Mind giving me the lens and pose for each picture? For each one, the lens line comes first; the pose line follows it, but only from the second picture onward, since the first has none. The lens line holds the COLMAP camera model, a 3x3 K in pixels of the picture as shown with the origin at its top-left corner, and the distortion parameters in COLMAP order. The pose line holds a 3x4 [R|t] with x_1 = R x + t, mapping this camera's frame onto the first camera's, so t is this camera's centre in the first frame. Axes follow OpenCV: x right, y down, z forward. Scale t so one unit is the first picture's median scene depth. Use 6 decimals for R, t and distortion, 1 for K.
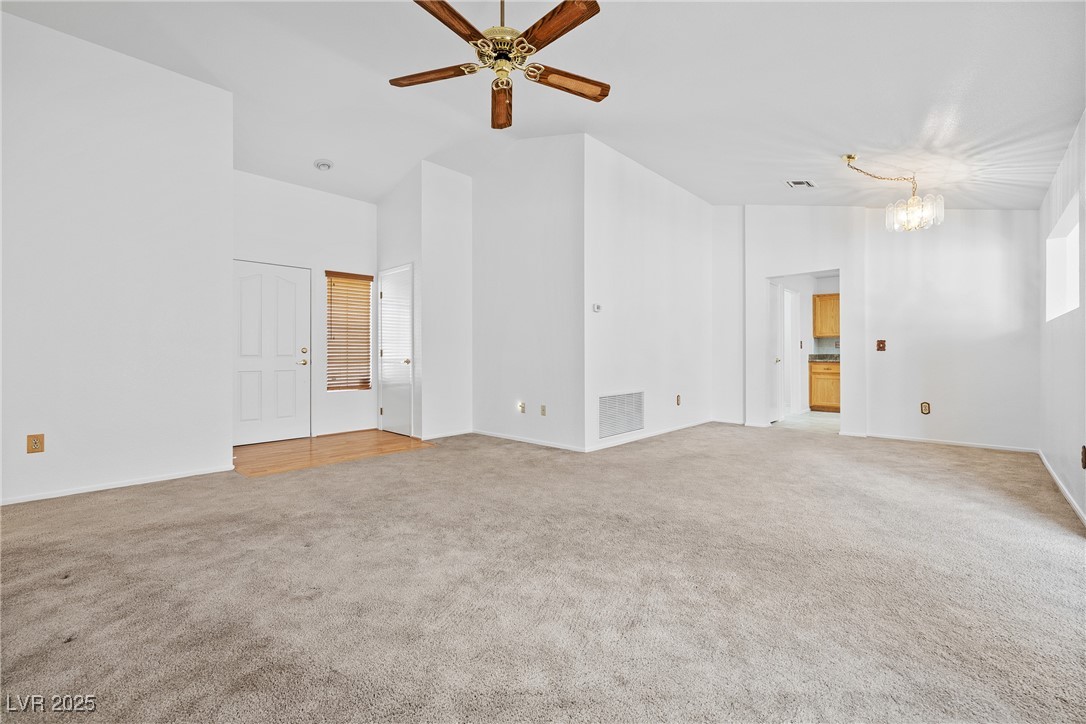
lens RADIAL K [[453.1, 0, 539.1], [0, 453.1, 351.5], [0, 0, 1]] dist [0.003330, -0.000270]
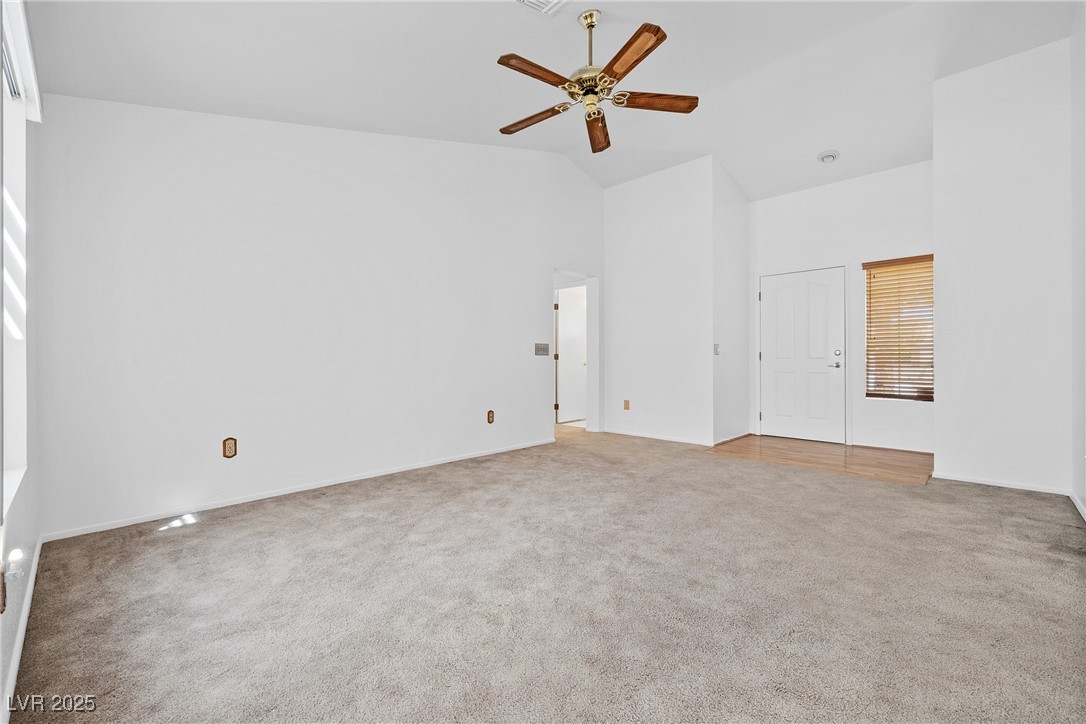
lens RADIAL K [[453.1, 0, 542.6], [0, 453.1, 359.3], [0, 0, 1]] dist [0.003330, -0.000270]
pose [[-0.016221, -0.000338, -0.999868, 0.596498], [0.012637, 0.999920, -0.000543, 0.004906], [0.999789, -0.012644, -0.016215, 0.514967]]
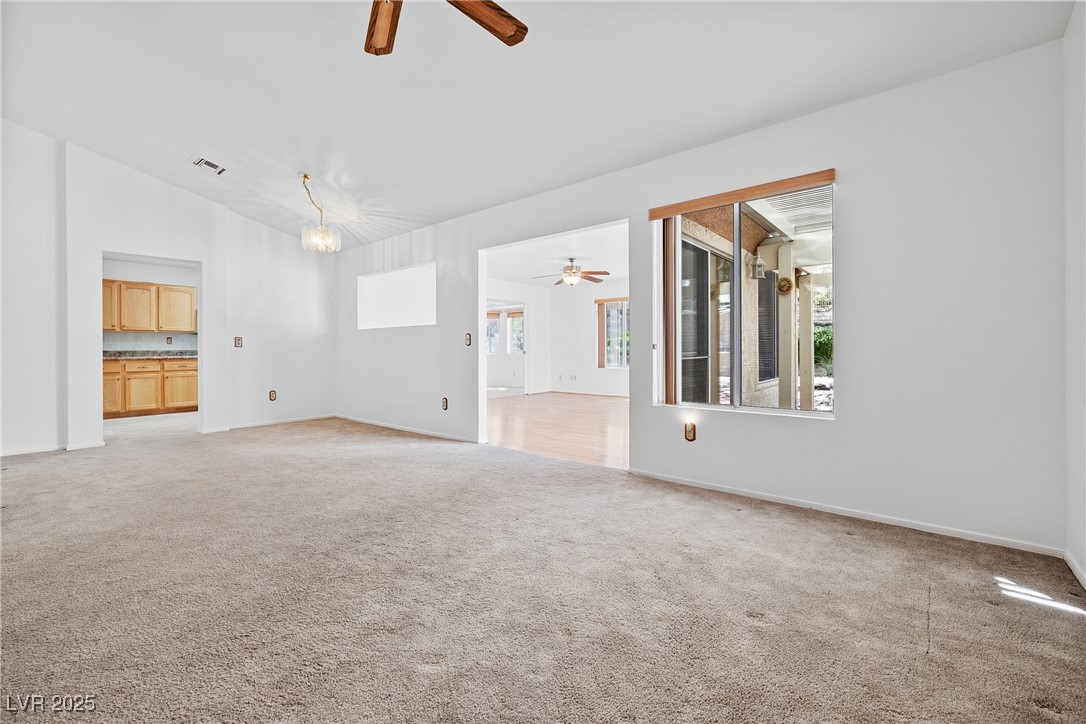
lens RADIAL K [[453.1, 0, 536.4], [0, 453.1, 357.3], [0, 0, 1]] dist [0.003330, -0.000270]
pose [[-0.046063, -0.017289, 0.998789, -0.478468], [-0.004371, 0.999844, 0.017106, 0.001534], [-0.998929, -0.003577, -0.046131, 0.469265]]
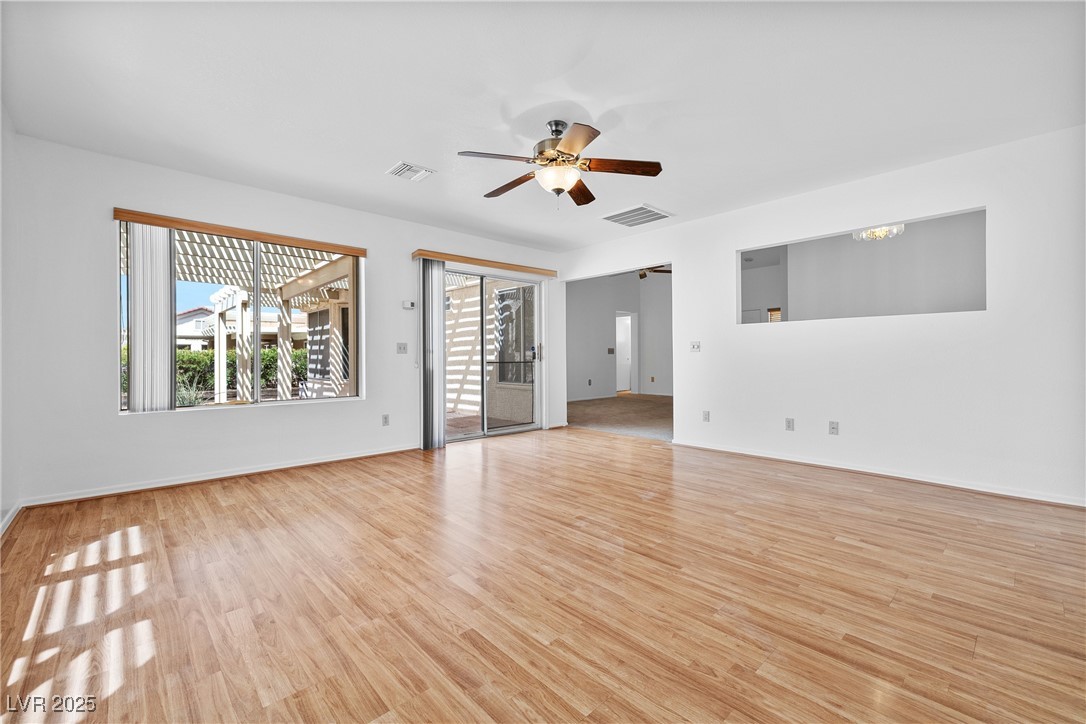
lens RADIAL K [[453.1, 0, 541.6], [0, 453.1, 357.1], [0, 0, 1]] dist [0.003330, -0.000270]
pose [[-0.069571, 0.000923, -0.997577, 1.982926], [0.017285, 0.999851, -0.000281, 0.004852], [0.997427, -0.017263, -0.069577, 0.270755]]
